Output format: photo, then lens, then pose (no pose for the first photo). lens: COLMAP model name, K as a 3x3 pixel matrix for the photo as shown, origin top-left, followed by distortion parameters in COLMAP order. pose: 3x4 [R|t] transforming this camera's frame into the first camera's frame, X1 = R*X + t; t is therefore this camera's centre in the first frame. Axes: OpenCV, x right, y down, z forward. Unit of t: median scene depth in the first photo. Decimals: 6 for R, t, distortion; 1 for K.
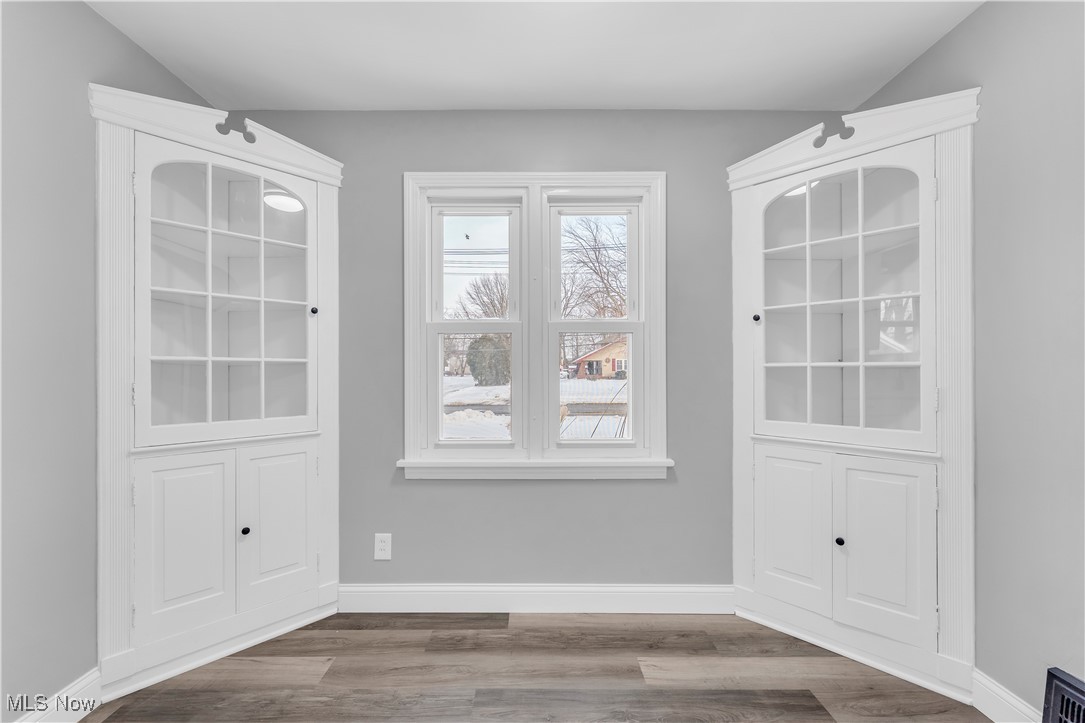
lens RADIAL K [[438.2, 0, 537.1], [0, 438.2, 368.2], [0, 0, 1]] dist [-0.001142, -0.000094]
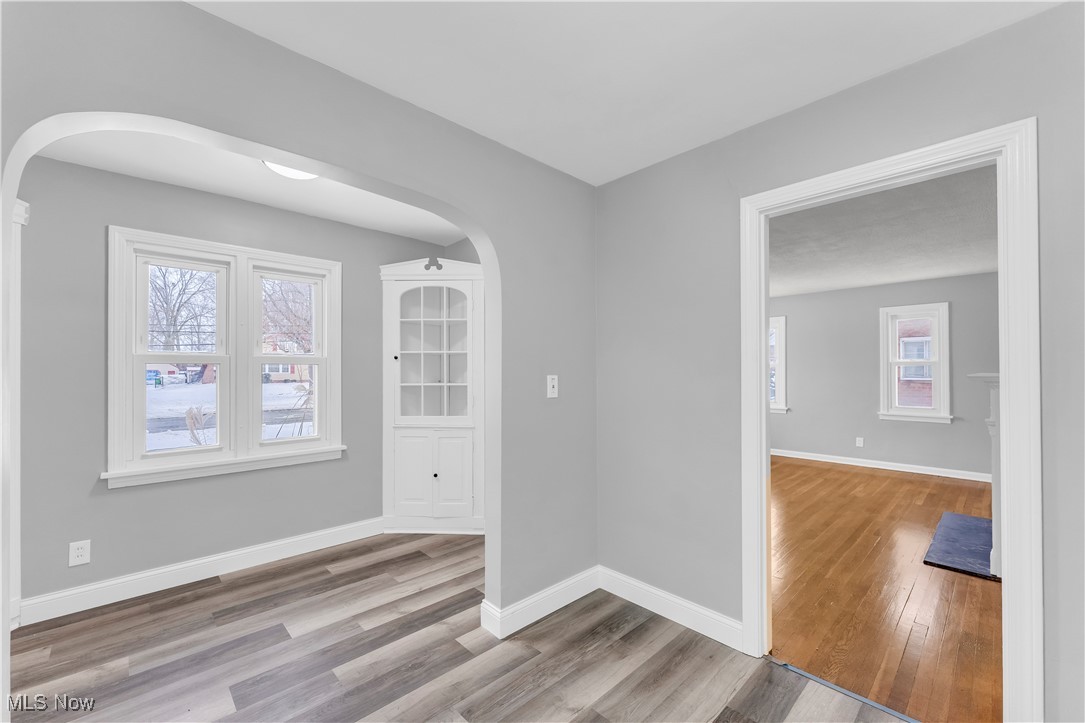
lens RADIAL K [[438.2, 0, 537.1], [0, 438.2, 368.2], [0, 0, 1]] dist [-0.001142, -0.000094]
pose [[0.730376, 0.003796, 0.683034, -0.275419], [-0.001392, 0.999991, -0.004069, -0.065959], [-0.683043, 0.002021, 0.730375, -0.647256]]
